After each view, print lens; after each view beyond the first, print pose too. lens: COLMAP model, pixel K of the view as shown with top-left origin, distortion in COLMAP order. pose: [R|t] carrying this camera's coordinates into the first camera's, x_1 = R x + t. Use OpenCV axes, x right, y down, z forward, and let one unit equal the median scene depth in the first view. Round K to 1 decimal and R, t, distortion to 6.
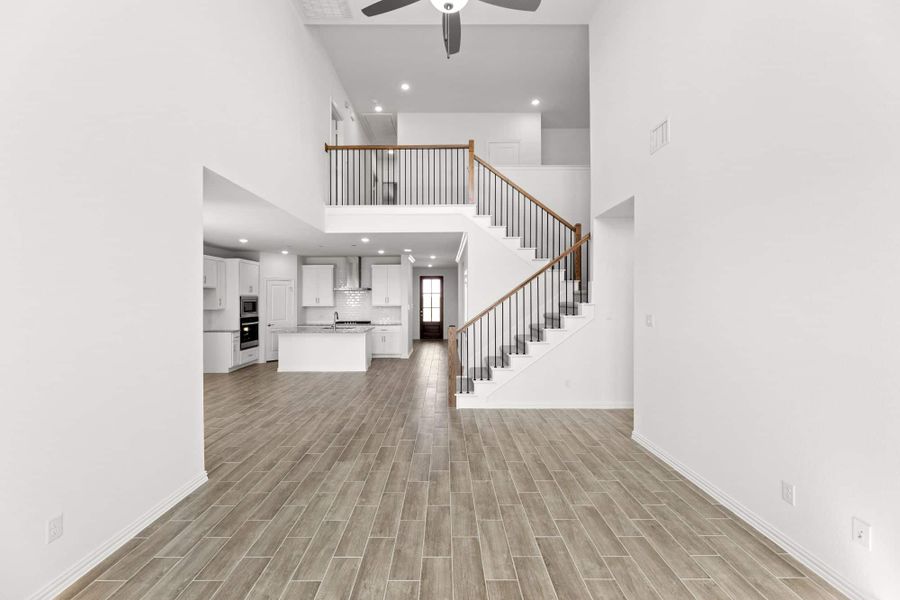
lens RADIAL K [[369.7, 0, 442.5], [0, 369.7, 301.4], [0, 0, 1]] dist [0.001902, -0.000078]
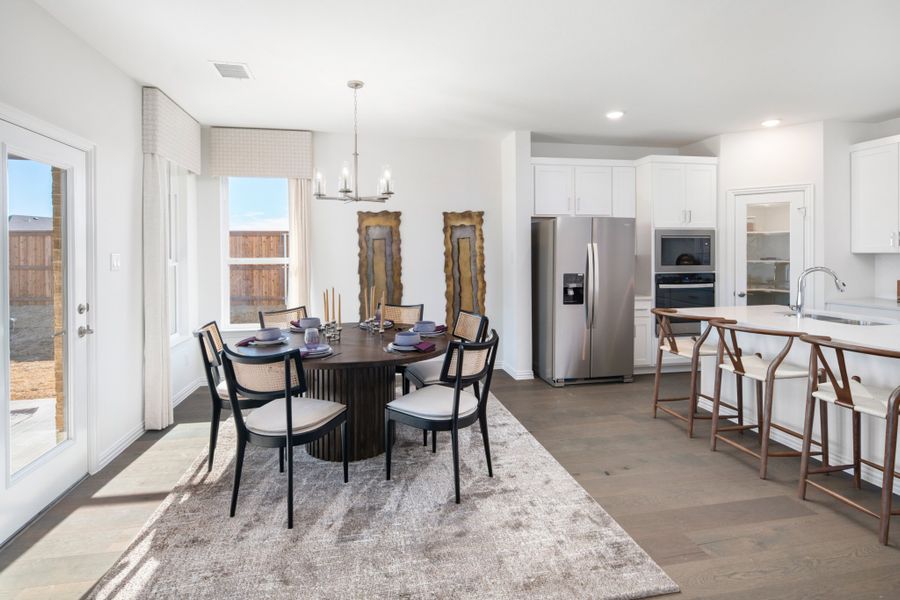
lens RADIAL K [[438.8, 0, 433.0], [0, 438.8, 257.5], [0, 0, 1]] dist [0.002145, -0.002167]
pose [[0.186896, 0.010324, -0.982326, -0.016350], [-0.002575, 0.999946, 0.010019, 0.018257], [0.982376, 0.000657, 0.186912, 0.599933]]
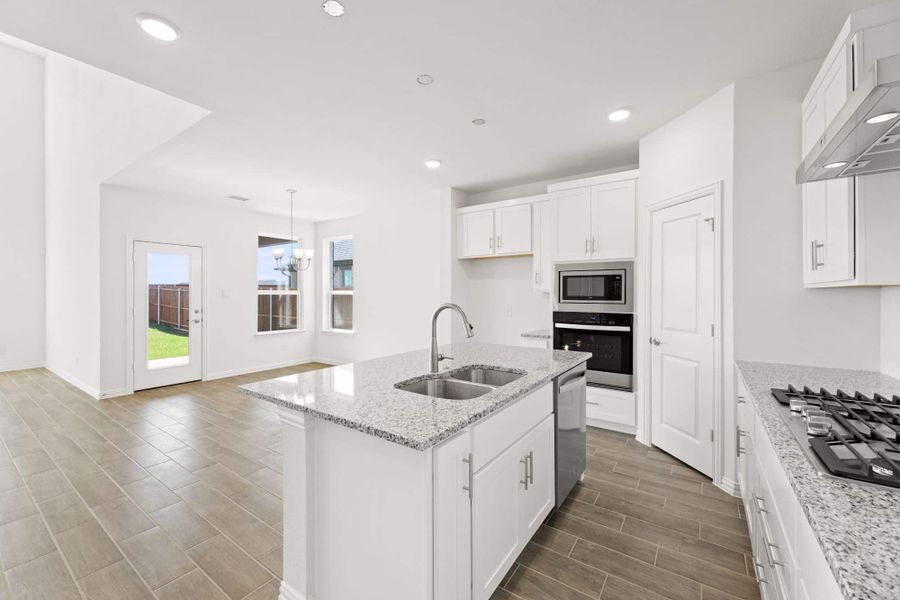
lens RADIAL K [[369.7, 0, 443.6], [0, 369.7, 289.9], [0, 0, 1]] dist [0.001902, -0.000078]
pose [[-0.588580, 0.004741, -0.808425, -0.085941], [0.001325, 0.999987, 0.004900, 0.015887], [0.808438, 0.001813, -0.588578, 1.181443]]
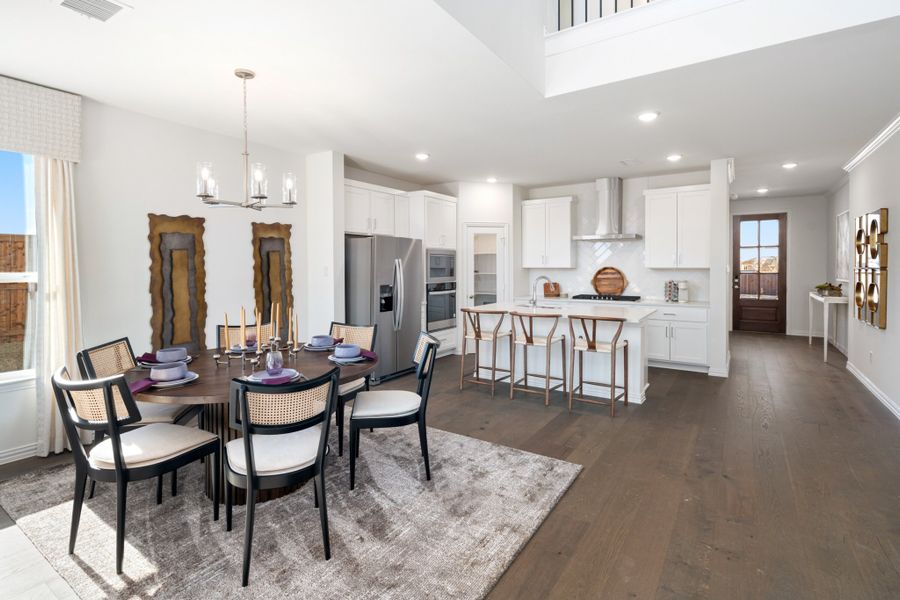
lens RADIAL K [[438.8, 0, 448.5], [0, 438.8, 270.7], [0, 0, 1]] dist [0.002145, -0.002167]
pose [[0.836929, 0.005996, -0.547278, -0.099593], [-0.004243, 0.999981, 0.004467, 0.019457], [0.547294, -0.001416, 0.836939, 0.390714]]
